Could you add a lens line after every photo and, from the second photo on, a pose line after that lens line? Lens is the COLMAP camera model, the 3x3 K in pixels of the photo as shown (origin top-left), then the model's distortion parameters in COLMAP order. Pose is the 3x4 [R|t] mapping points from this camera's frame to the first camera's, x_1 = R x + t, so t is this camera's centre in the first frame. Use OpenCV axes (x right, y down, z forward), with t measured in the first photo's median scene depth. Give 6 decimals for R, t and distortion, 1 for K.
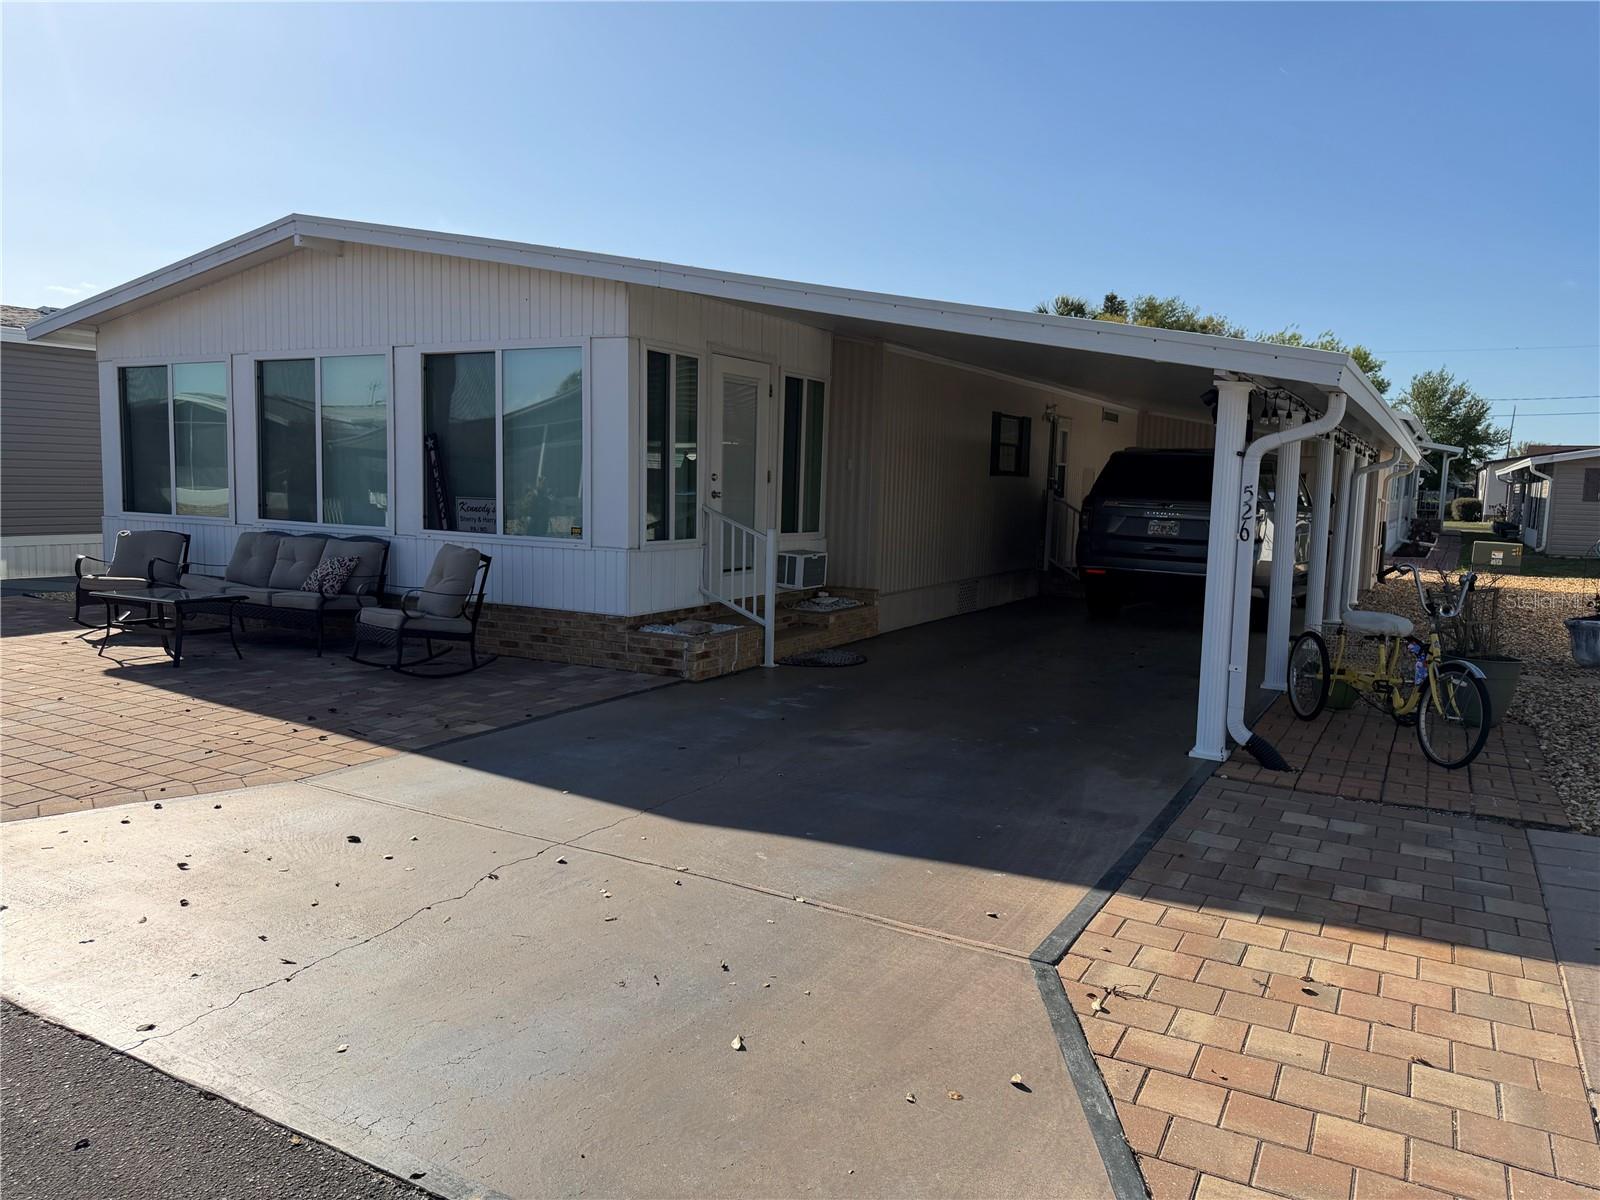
lens RADIAL K [[1141.4, 0, 800.0], [0, 1141.4, 600.0], [0, 0, 1]] dist [0.007783, -0.000565]
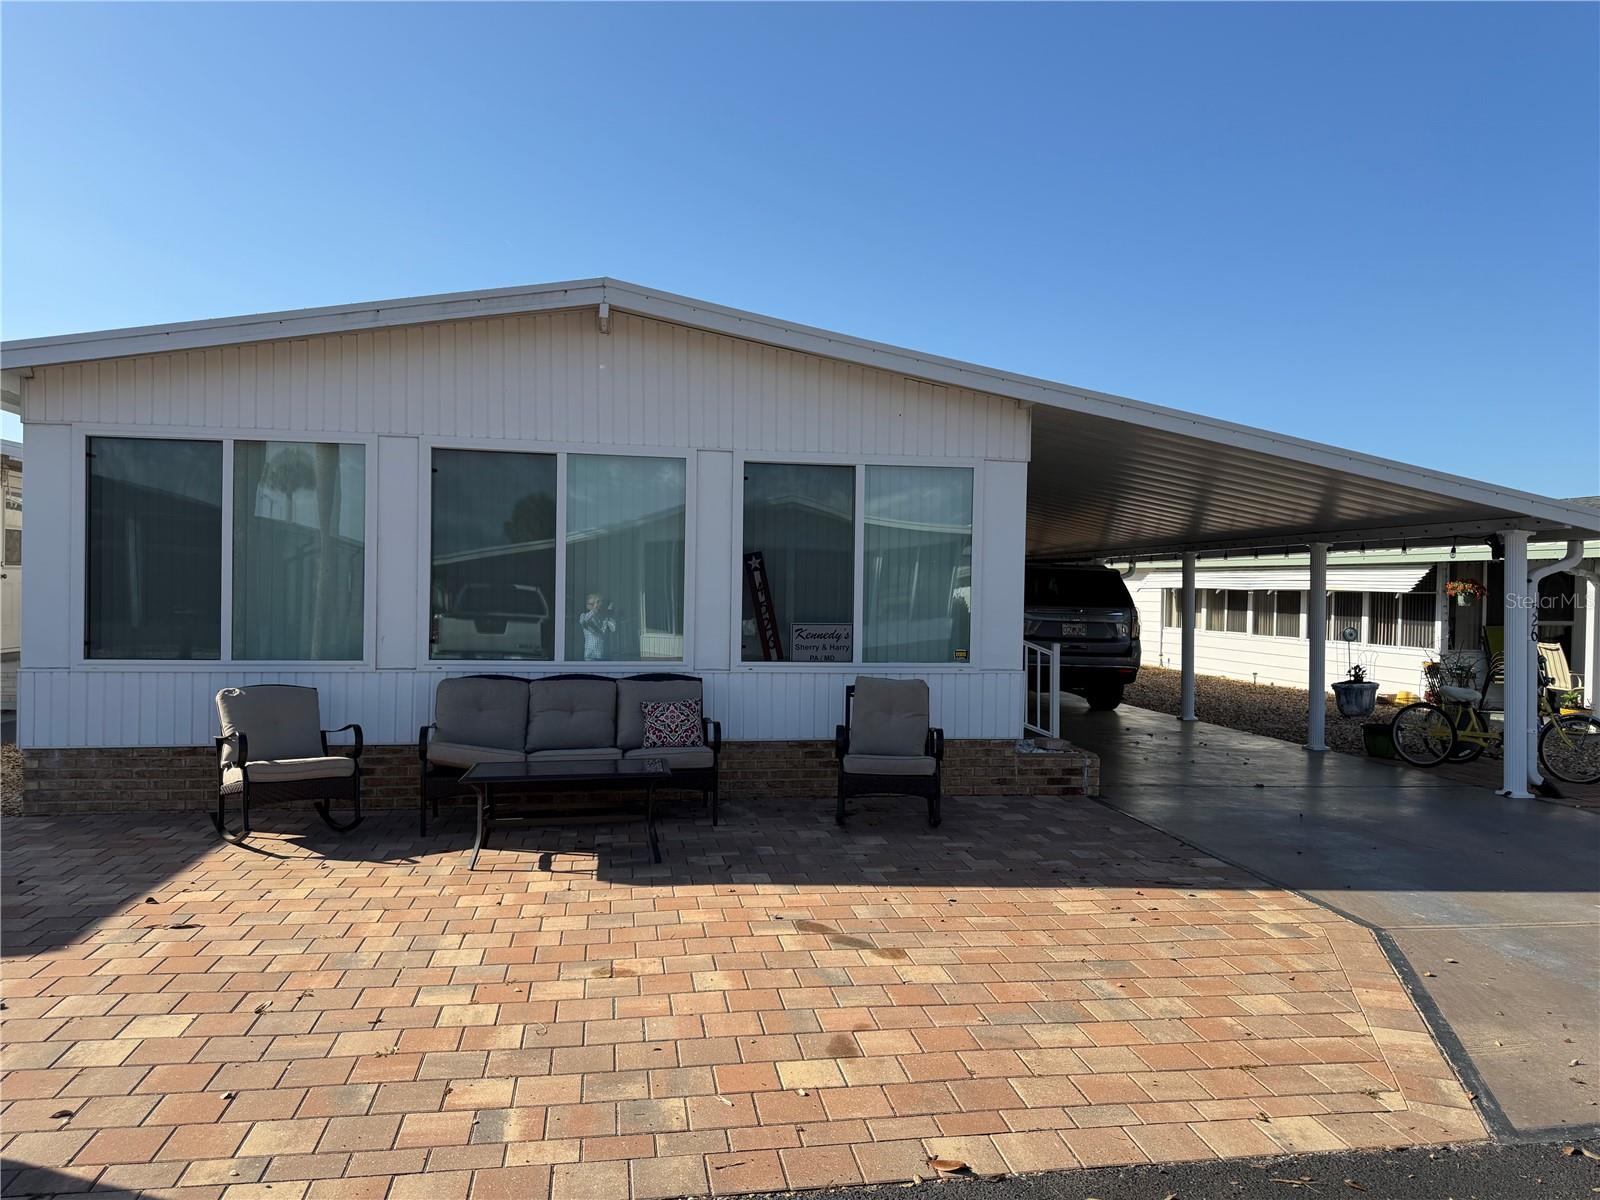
lens RADIAL K [[1050.4, 0, 800.0], [0, 1050.4, 600.0], [0, 0, 1]] dist [0.004906, -0.000267]
pose [[0.797988, -0.015031, 0.602486, -0.813741], [0.065728, 0.995896, -0.062211, -0.059147], [-0.599078, 0.089244, 0.795701, 0.361449]]
